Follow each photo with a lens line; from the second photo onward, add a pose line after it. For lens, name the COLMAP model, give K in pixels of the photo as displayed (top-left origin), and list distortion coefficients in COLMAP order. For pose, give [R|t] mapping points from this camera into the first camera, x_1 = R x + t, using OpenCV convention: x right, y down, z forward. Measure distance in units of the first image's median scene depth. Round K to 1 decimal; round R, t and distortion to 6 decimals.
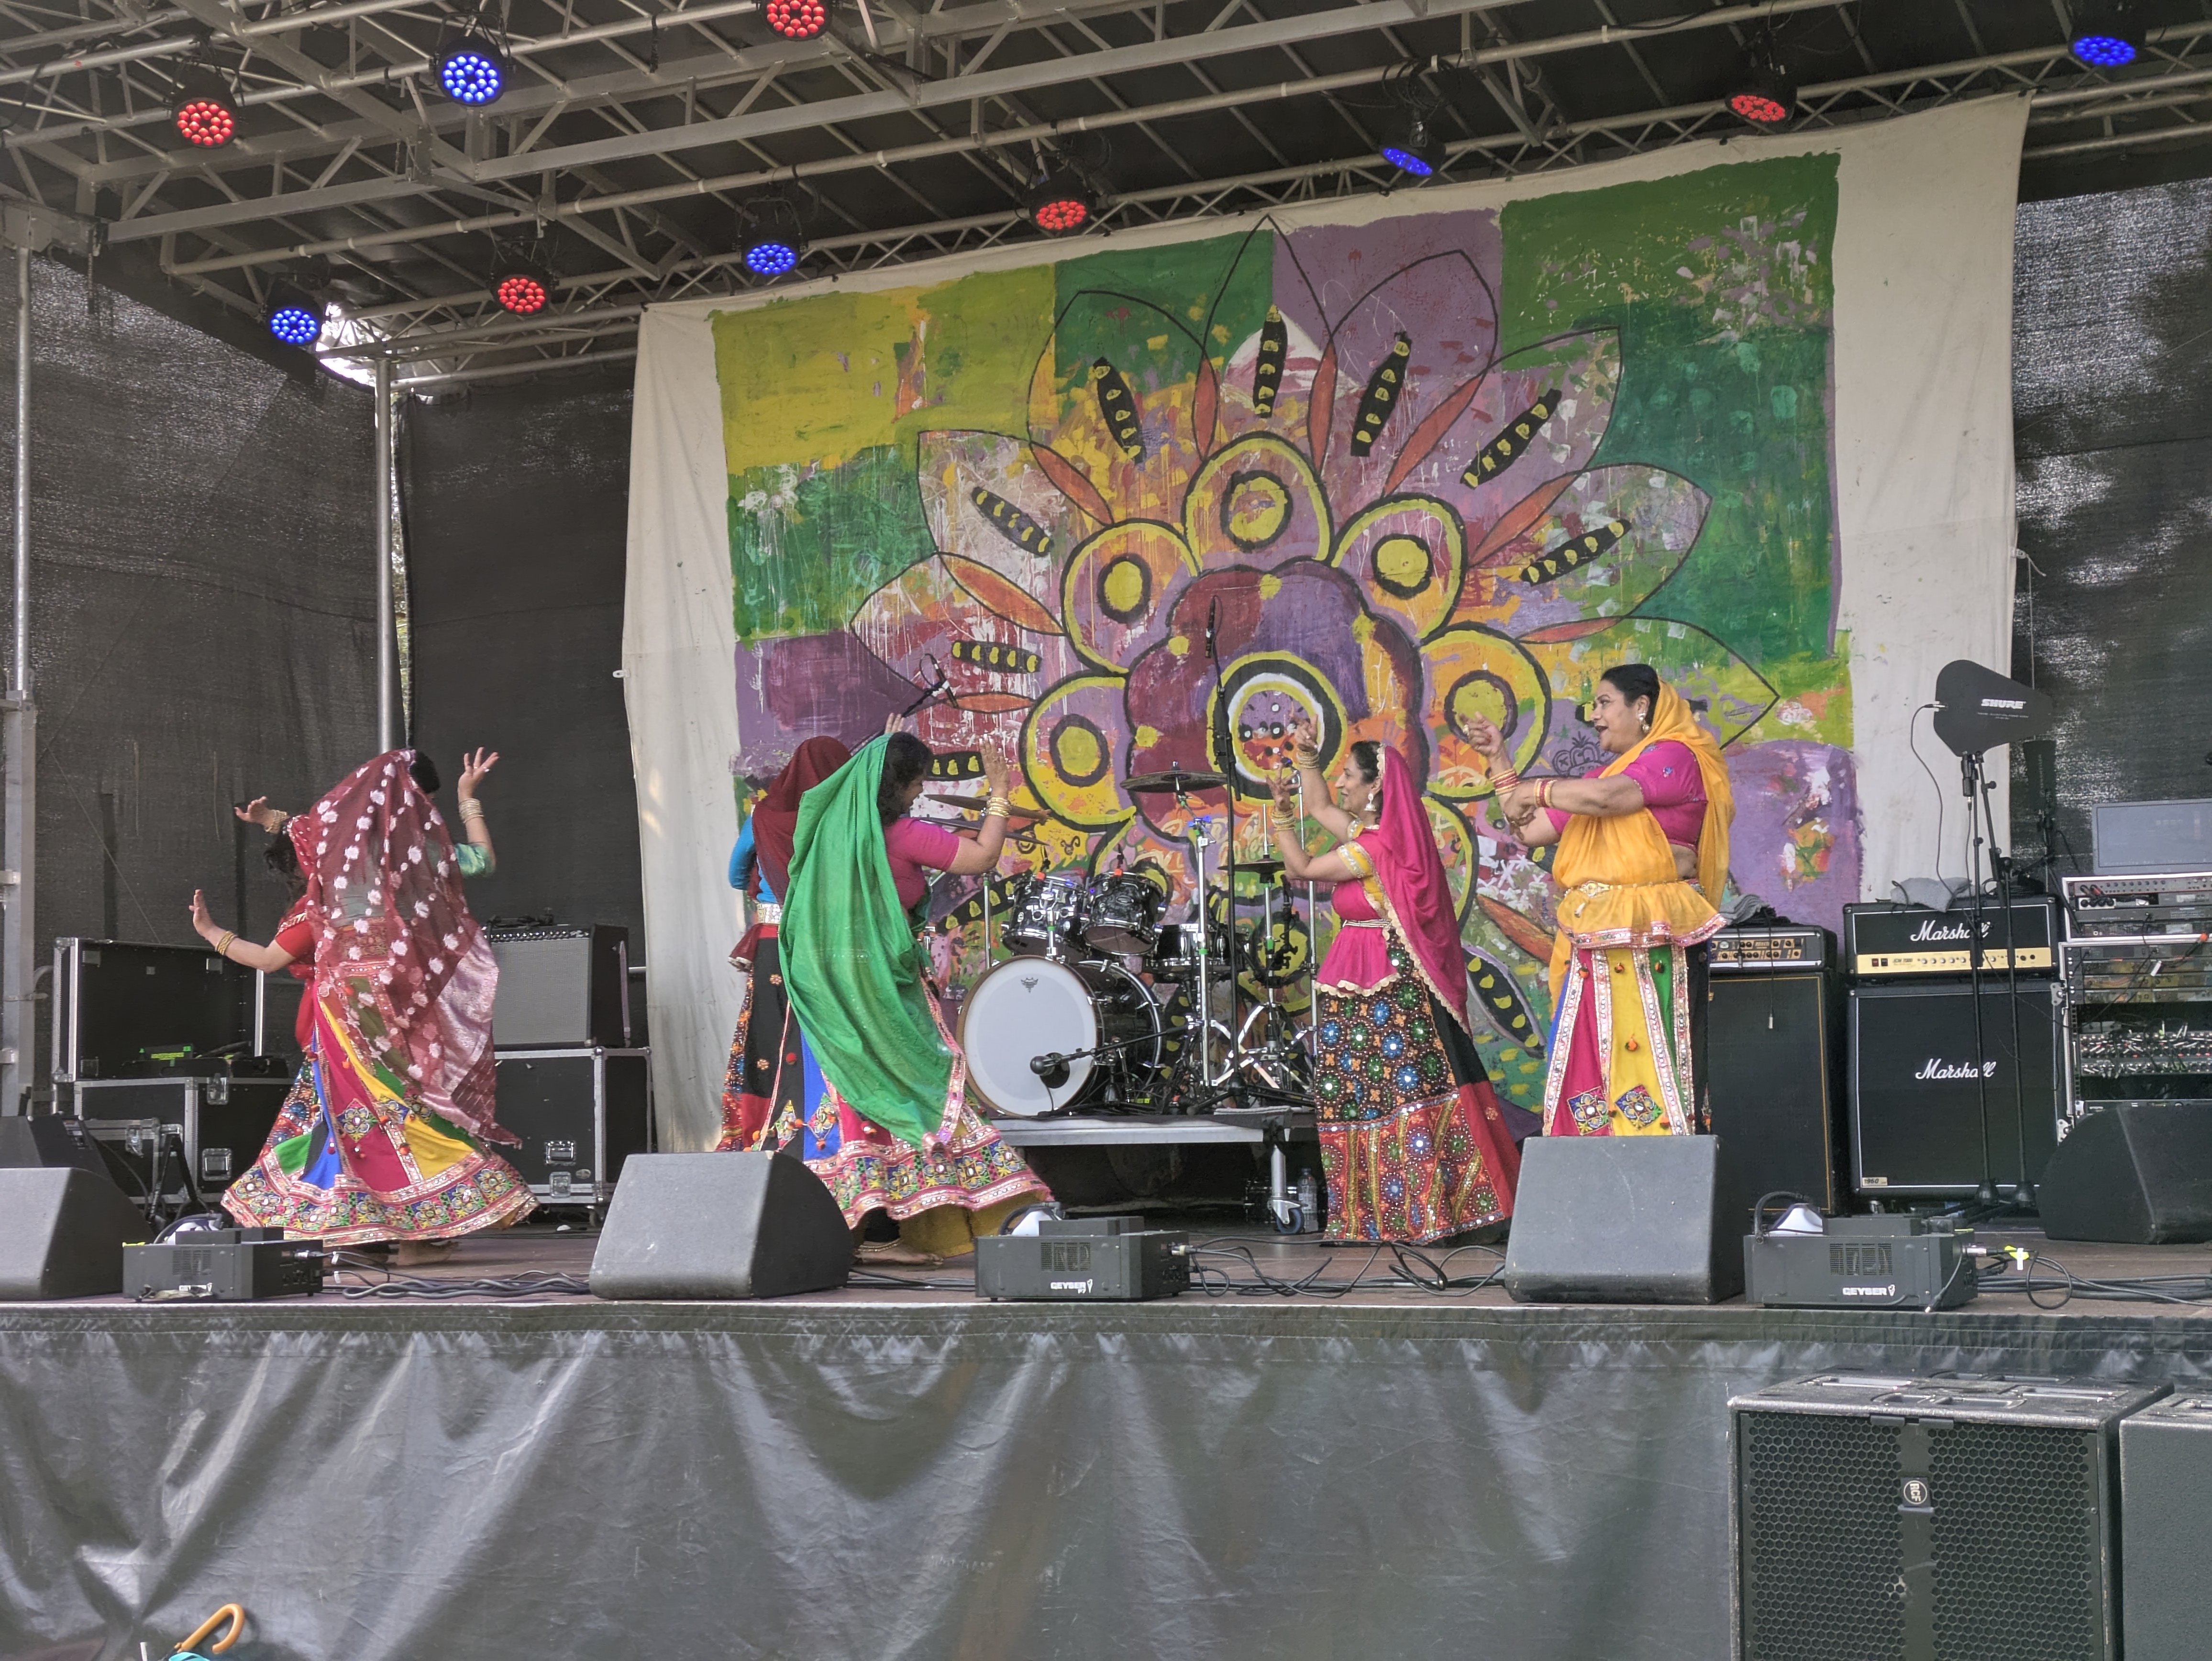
lens RADIAL K [[3134.2, 0, 936.3], [0, 3134.2, 697.5], [0, 0, 1]] dist [0.043356, 0.000000]
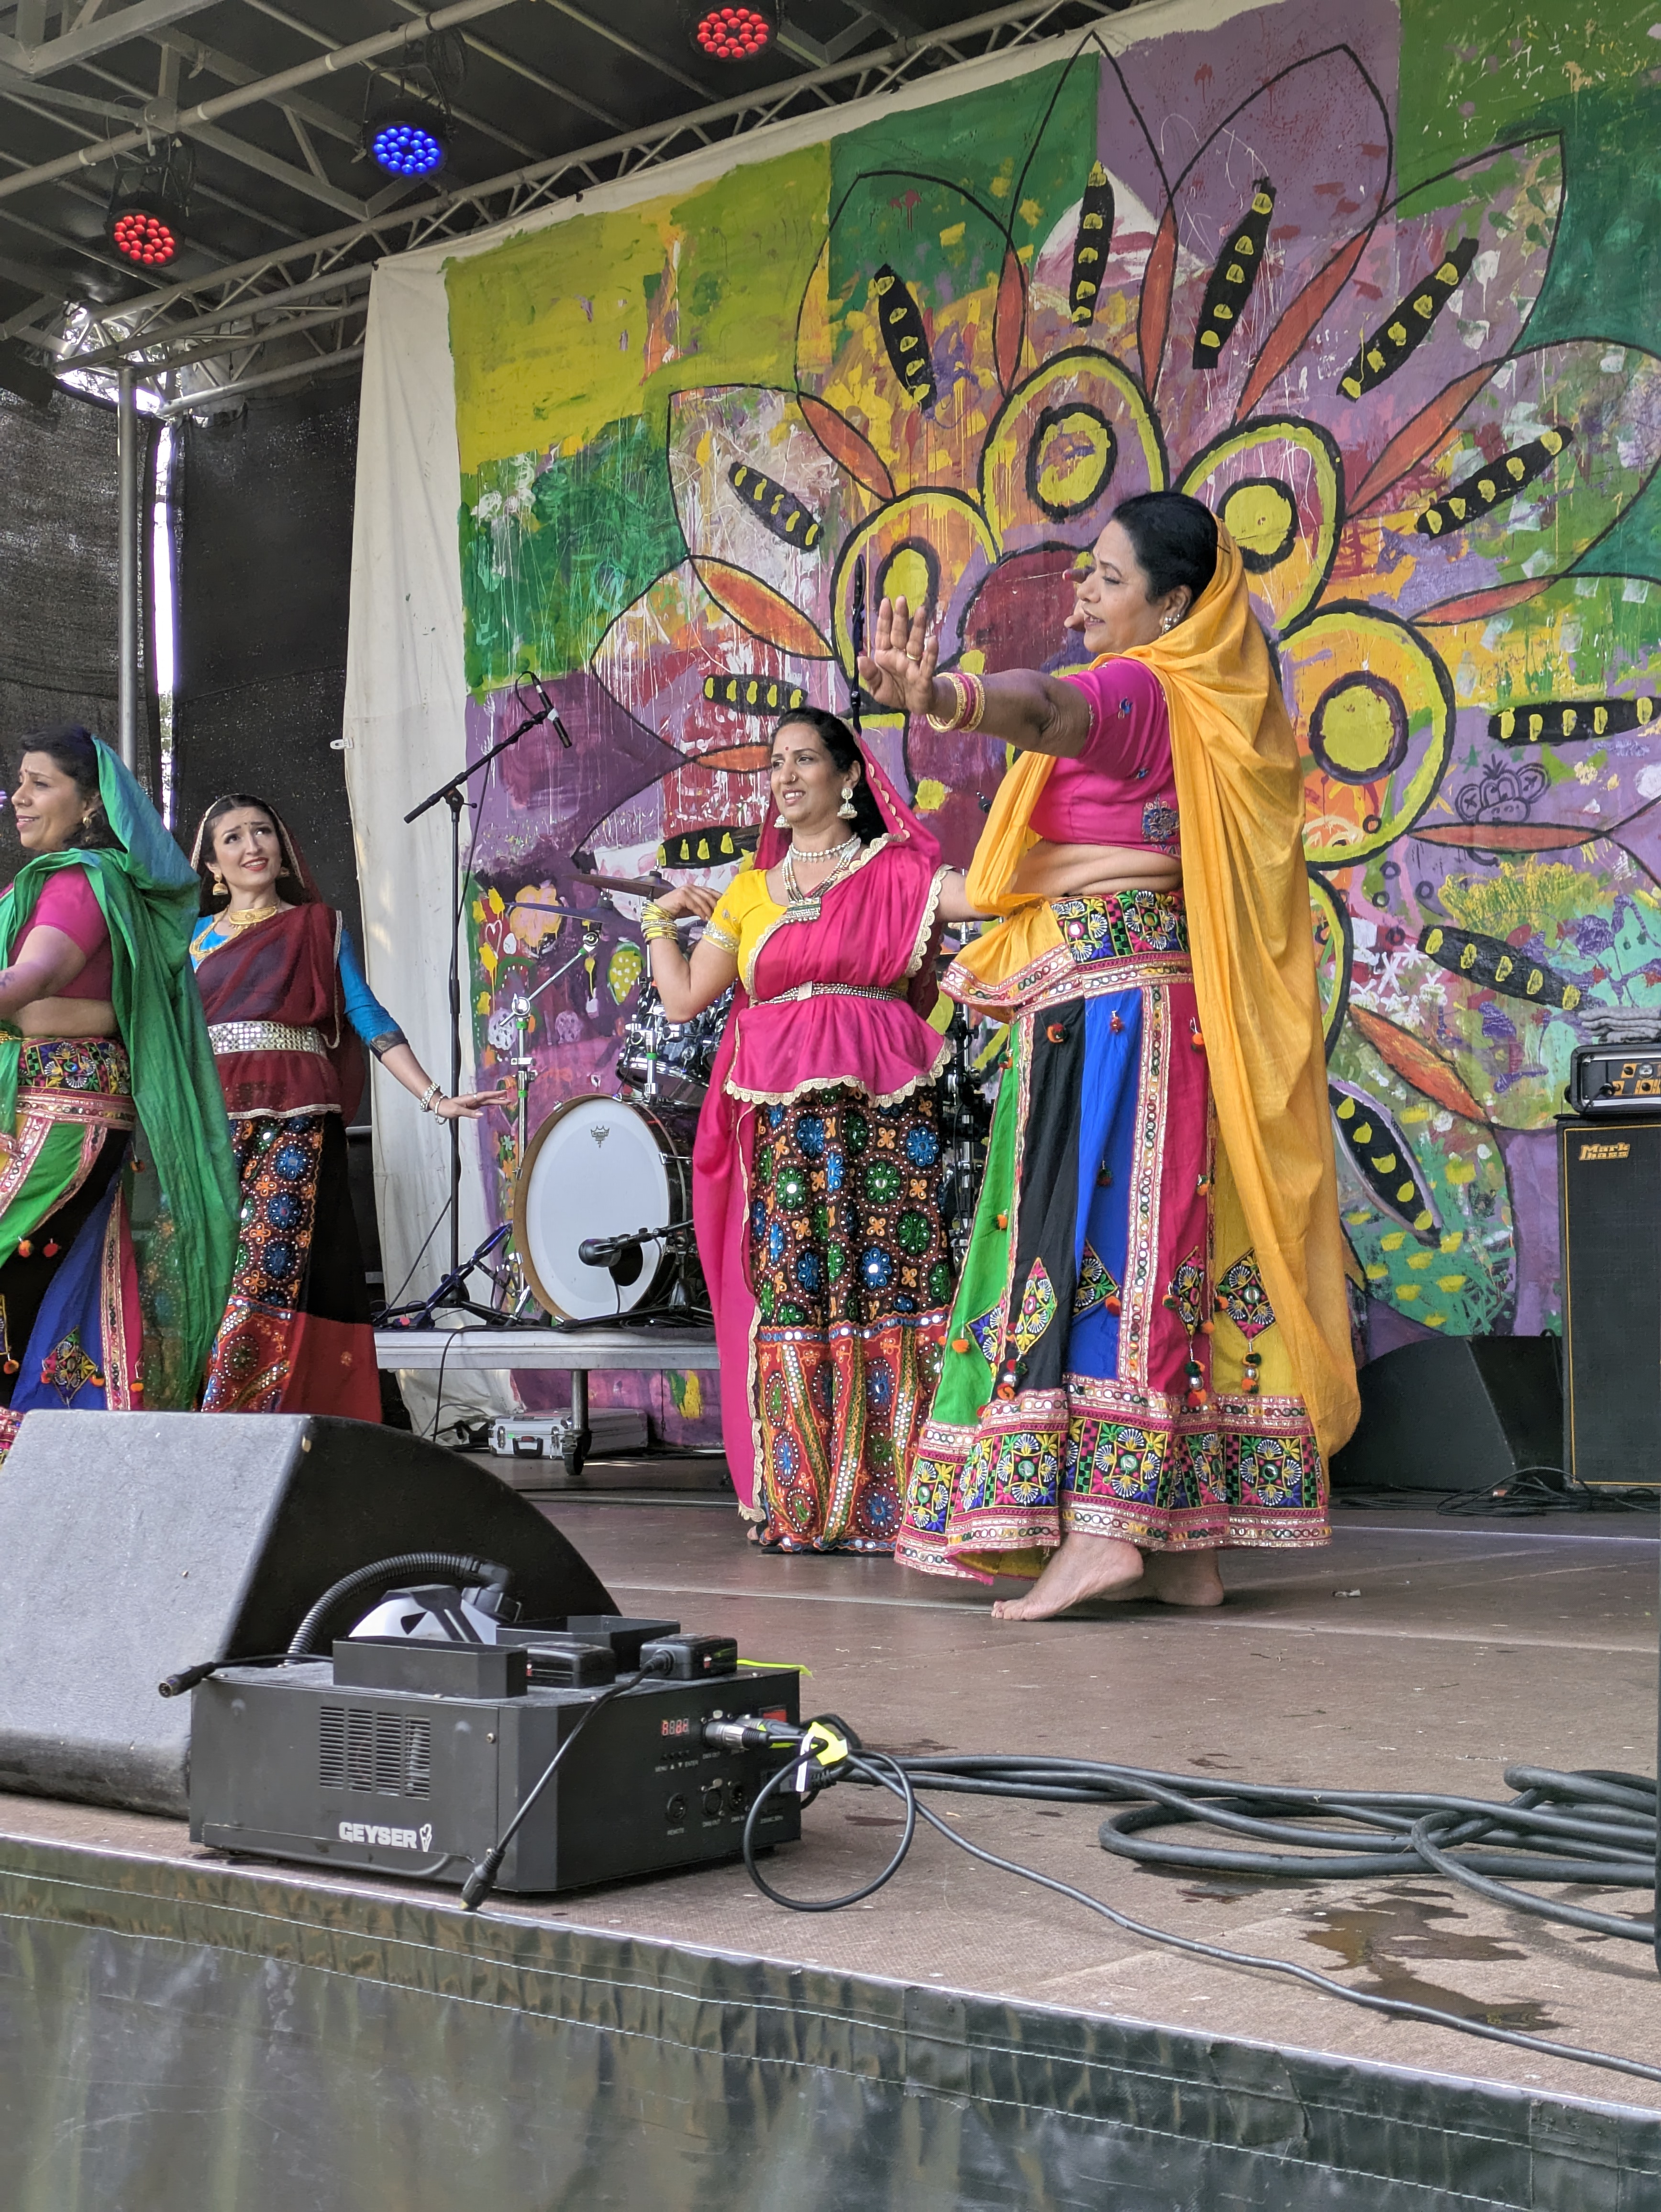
lens RADIAL K [[3134.2, 0, 775.0], [0, 3134.2, 1038.8], [0, 0, 1]] dist [0.043356, 0.000000]
pose [[0.972318, -0.008421, -0.233510, 0.198967], [0.018839, 0.998922, 0.042422, 0.037157], [0.232901, -0.045647, 0.971429, 0.302739]]
